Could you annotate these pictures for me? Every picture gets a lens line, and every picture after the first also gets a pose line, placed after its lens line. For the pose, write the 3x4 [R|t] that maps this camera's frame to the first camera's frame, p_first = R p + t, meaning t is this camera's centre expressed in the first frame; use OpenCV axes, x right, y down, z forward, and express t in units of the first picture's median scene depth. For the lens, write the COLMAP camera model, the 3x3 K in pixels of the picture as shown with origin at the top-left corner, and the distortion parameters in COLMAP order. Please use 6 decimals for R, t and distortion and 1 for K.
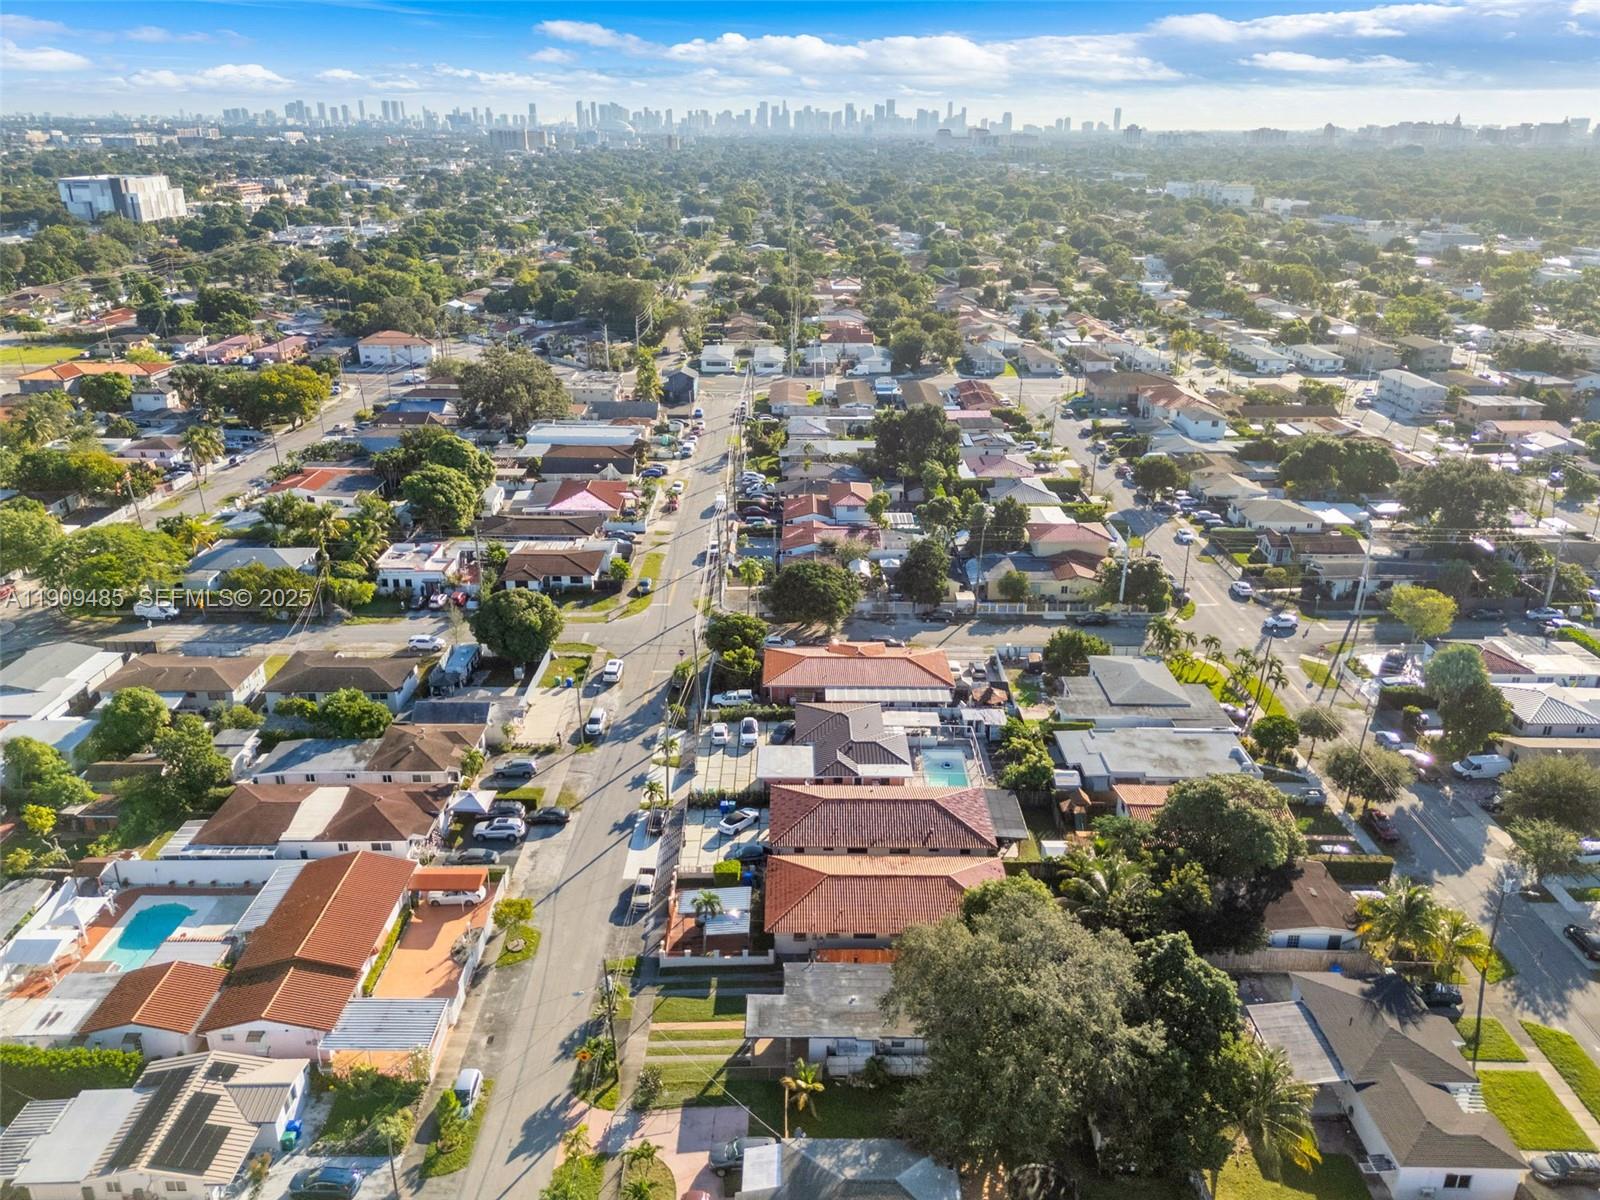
lens RADIAL K [[1177.9, 0, 800.0], [0, 1177.9, 600.0], [0, 0, 1]] dist [0.061966, 0.000407]
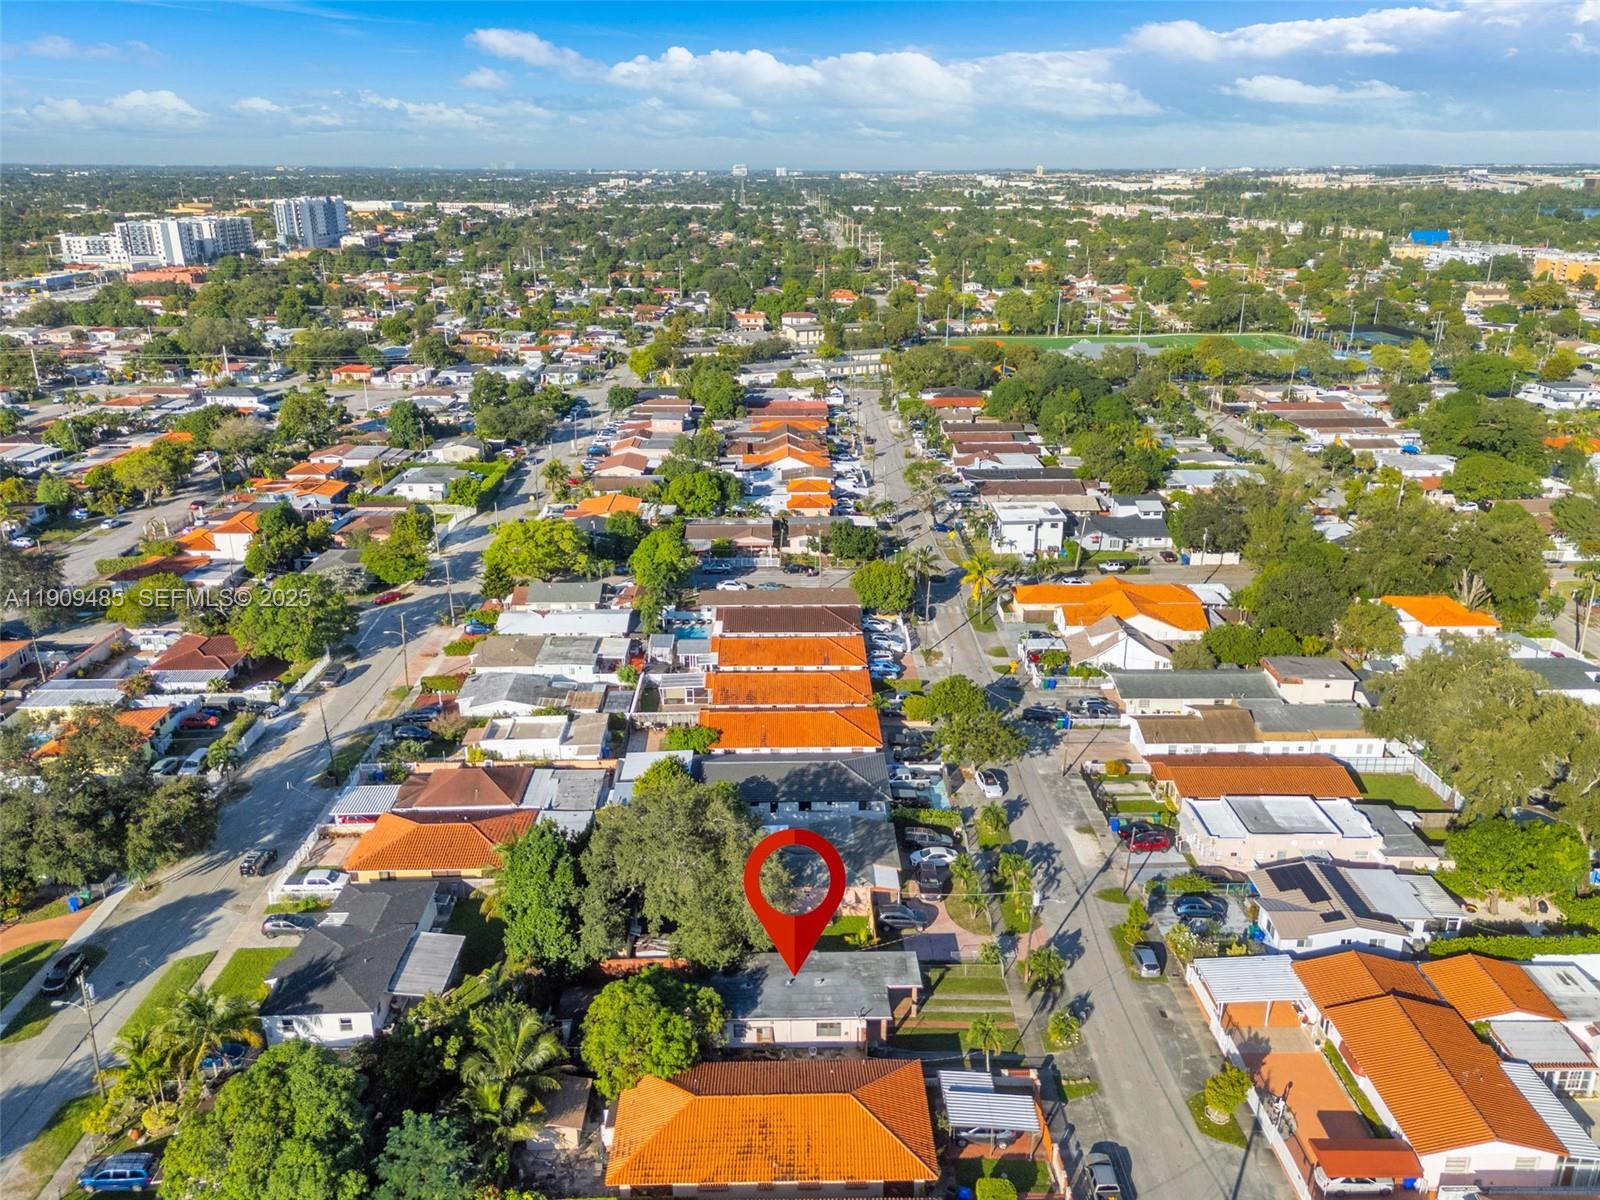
lens RADIAL K [[1177.9, 0, 800.0], [0, 1177.9, 600.0], [0, 0, 1]] dist [0.061966, 0.000407]
pose [[-0.999179, -0.000387, -0.040503, 0.081244], [-0.027266, 0.745881, 0.665521, -0.456097], [0.029953, 0.666079, -0.745280, 1.179183]]
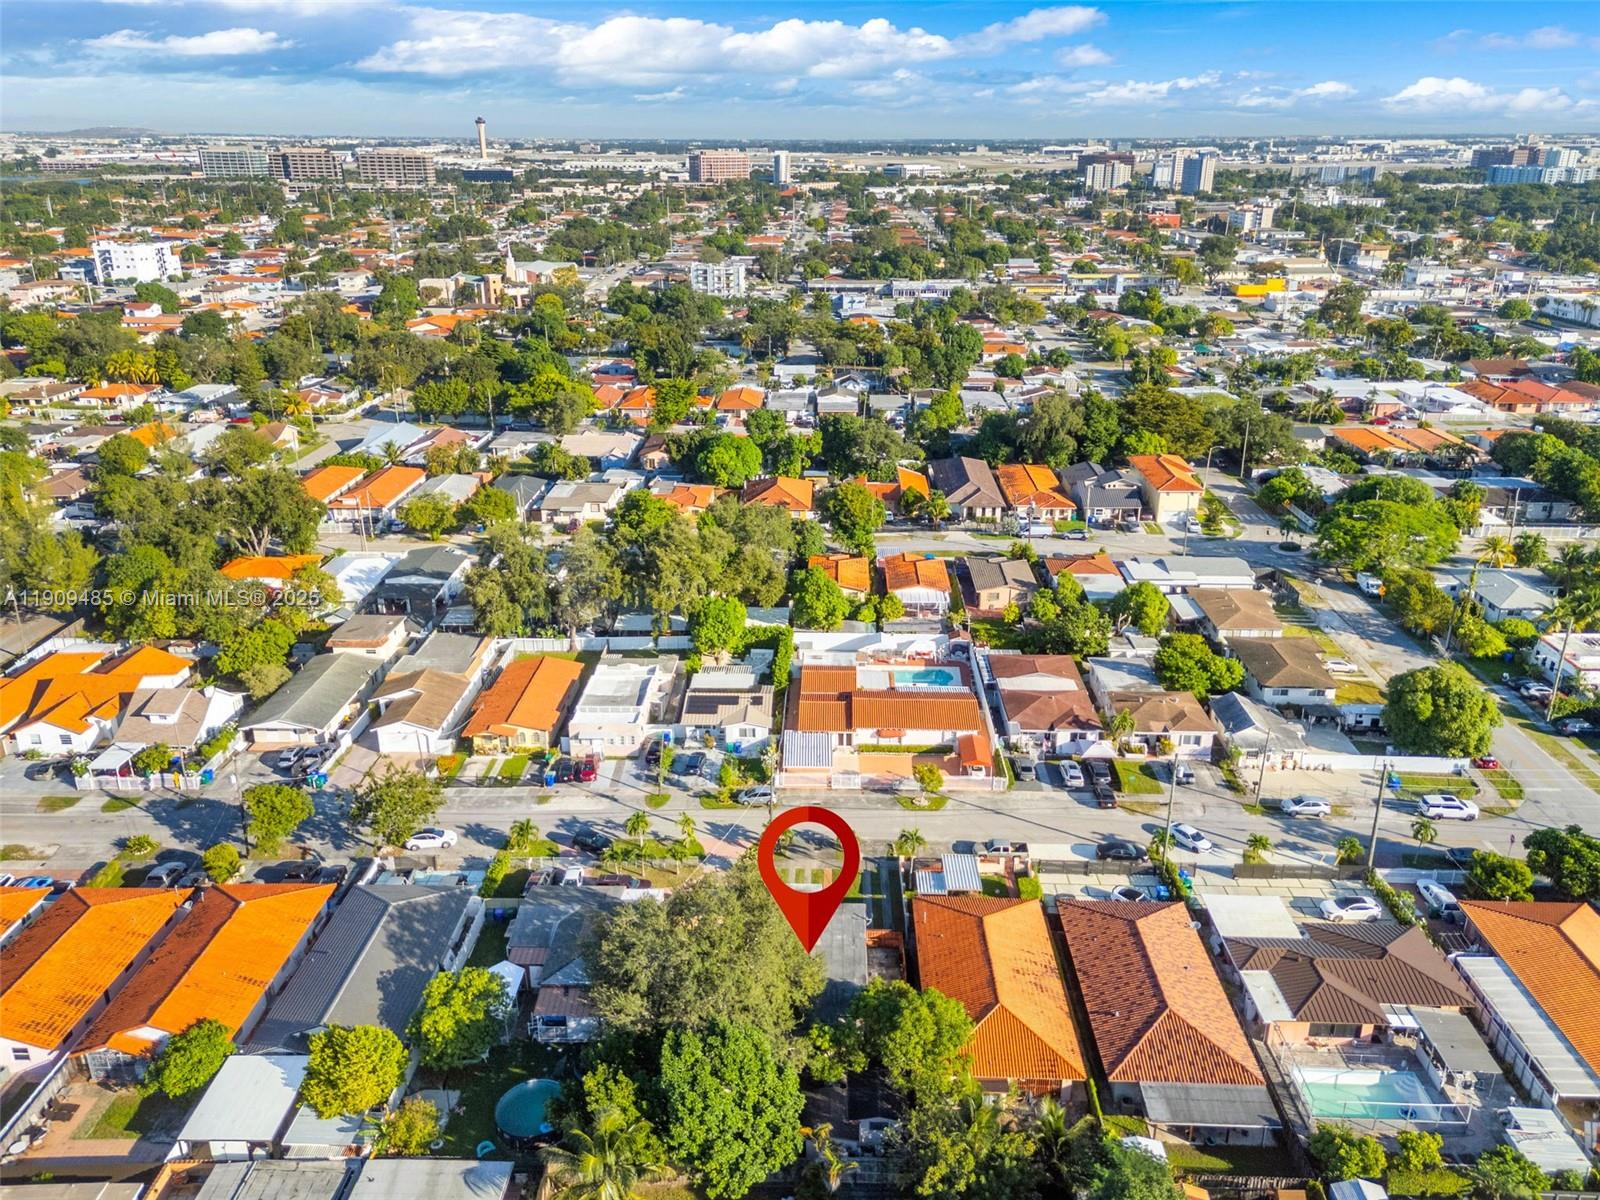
lens RADIAL K [[1177.9, 0, 800.0], [0, 1177.9, 600.0], [0, 0, 1]] dist [0.061966, 0.000407]
pose [[-0.041106, 0.346153, -0.937277, 0.717807], [-0.366762, 0.867358, 0.336416, -0.218686], [0.929406, 0.357586, 0.091302, 0.598595]]
